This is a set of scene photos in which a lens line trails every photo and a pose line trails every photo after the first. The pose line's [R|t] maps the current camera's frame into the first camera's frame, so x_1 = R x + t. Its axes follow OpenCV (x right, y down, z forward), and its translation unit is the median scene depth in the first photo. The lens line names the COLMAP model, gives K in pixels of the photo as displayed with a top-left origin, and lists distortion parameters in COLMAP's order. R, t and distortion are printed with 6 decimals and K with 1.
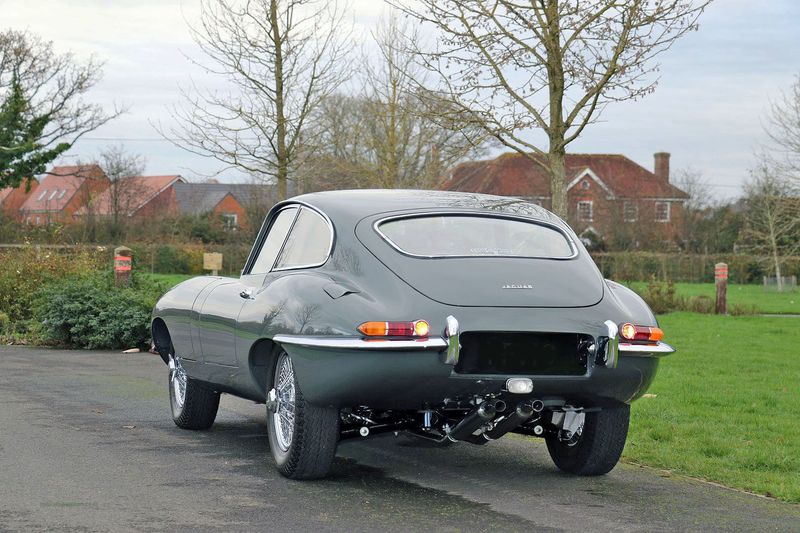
lens RADIAL K [[1965.8, 0, 400.0], [0, 1965.8, 266.5], [0, 0, 1]] dist [0.487717, -0.000137]
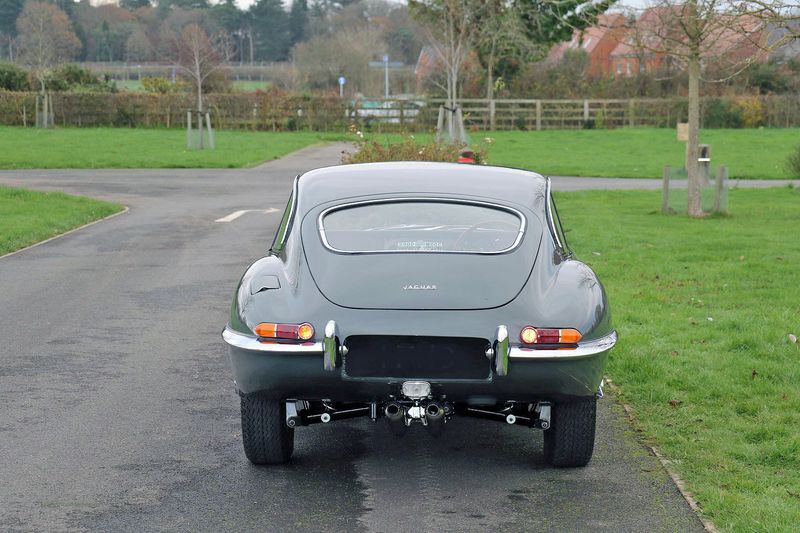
lens RADIAL K [[2032.0, 0, 409.8], [0, 2032.0, 268.4], [0, 0, 1]] dist [0.439122, 0.712436]
pose [[0.954769, 0.015353, -0.296953, 0.105267], [0.008489, 0.996852, 0.078832, -0.023338], [0.297228, -0.077787, 0.951632, 0.011924]]
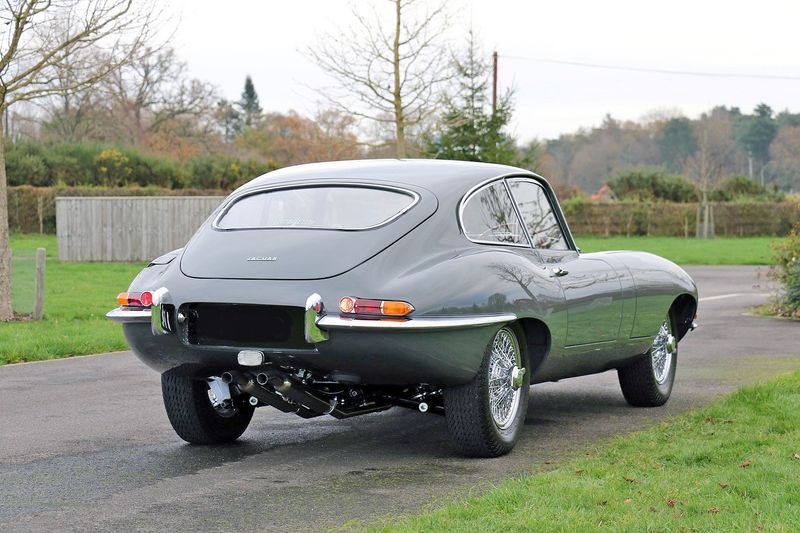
lens RADIAL K [[2063.0, 0, 400.0], [0, 2063.0, 266.5], [0, 0, 1]] dist [0.544283, 0.501207]
pose [[0.783475, 0.002247, -0.621420, 0.226234], [0.007402, 0.999889, 0.012949, 0.000381], [0.621380, -0.014745, 0.783371, 0.067816]]
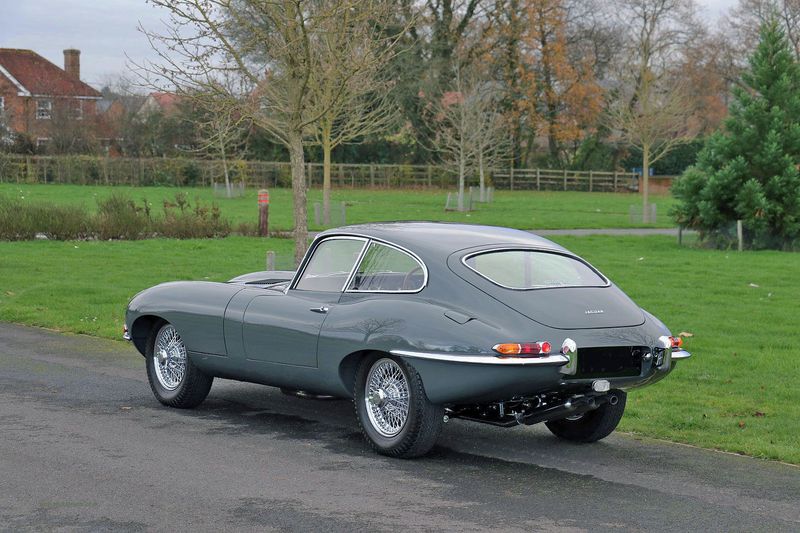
lens RADIAL K [[1965.8, 0, 400.0], [0, 1965.8, 266.5], [0, 0, 1]] dist [0.487717, -0.000137]
pose [[0.948864, -0.019201, 0.315100, -0.145920], [0.000985, 0.998324, 0.057869, -0.029446], [-0.315683, -0.054599, 0.947293, -0.069449]]
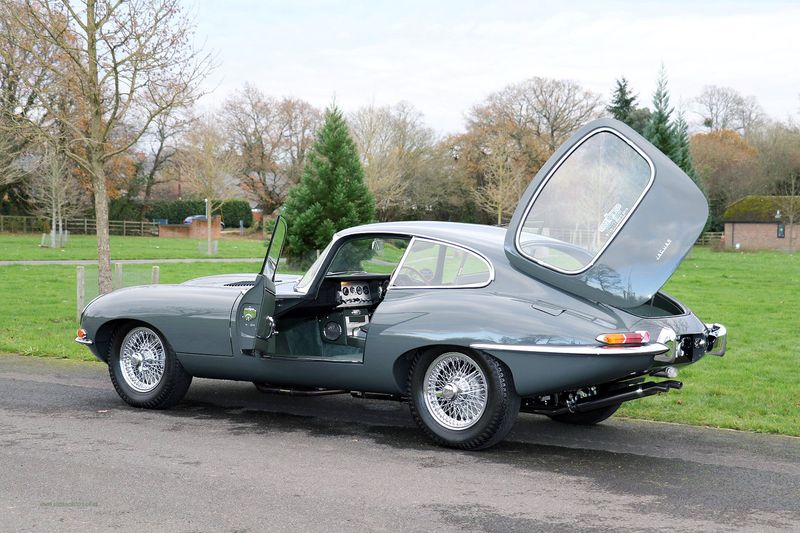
lens RADIAL K [[1360.1, 0, 400.0], [0, 1360.1, 266.5], [0, 0, 1]] dist [0.164598, -0.009995]
pose [[0.796955, -0.021575, 0.603653, -0.202174], [-0.002747, 0.999222, 0.039340, -0.015910], [-0.604032, -0.033011, 0.796276, 0.099200]]
